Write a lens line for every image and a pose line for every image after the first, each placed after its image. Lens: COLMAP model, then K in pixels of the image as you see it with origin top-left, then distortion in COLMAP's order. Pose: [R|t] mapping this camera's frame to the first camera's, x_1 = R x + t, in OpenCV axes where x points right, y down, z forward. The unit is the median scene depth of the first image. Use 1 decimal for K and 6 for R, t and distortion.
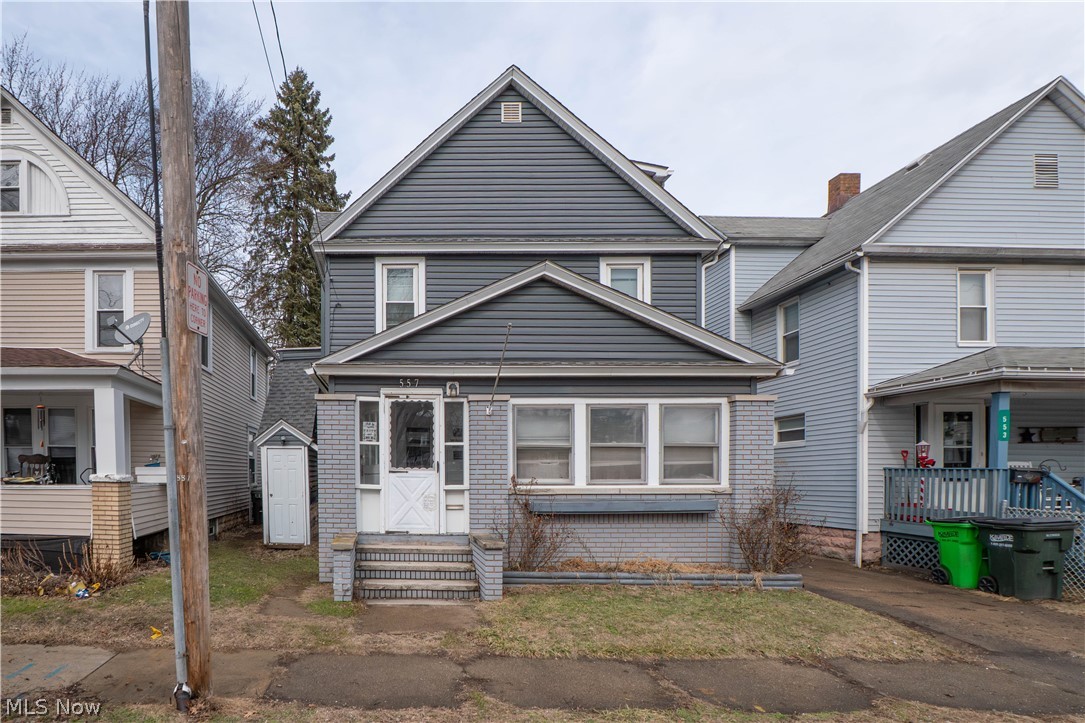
lens RADIAL K [[650.4, 0, 542.5], [0, 650.4, 361.5], [0, 0, 1]] dist [-0.022882, -0.000179]
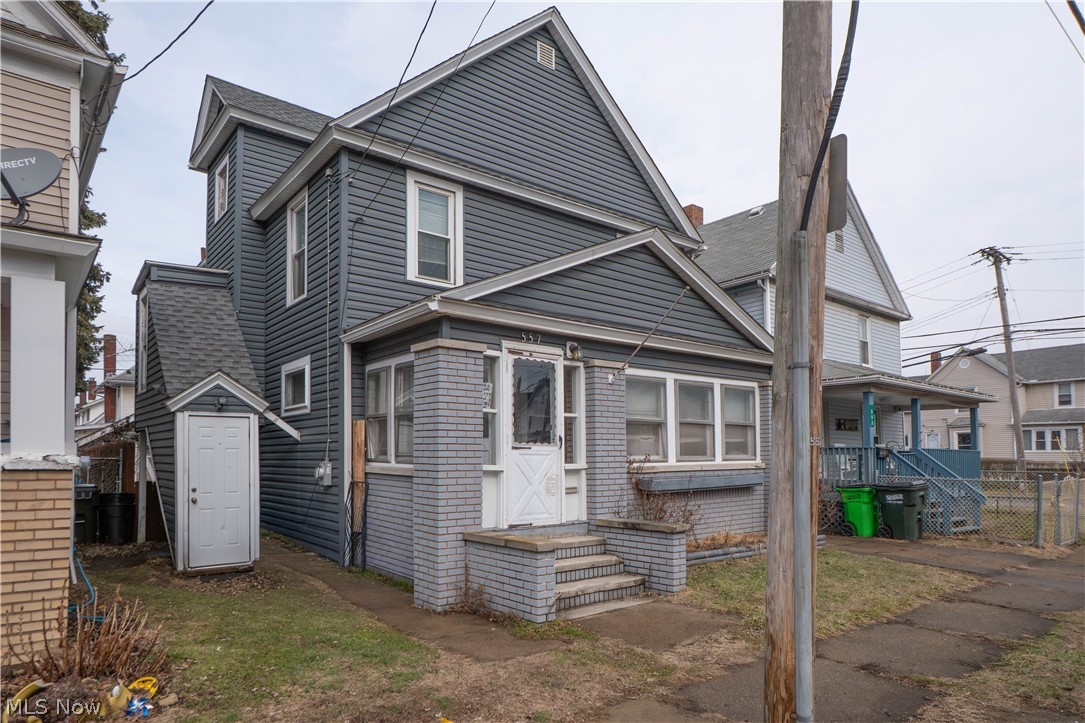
lens RADIAL K [[638.2, 0, 543.0], [0, 638.2, 325.8], [0, 0, 1]] dist [0.000905, 0.000925]
pose [[0.767614, 0.122442, 0.629108, -0.706083], [-0.094407, 0.992476, -0.077971, 0.080043], [-0.633922, 0.000460, 0.773397, 0.379804]]
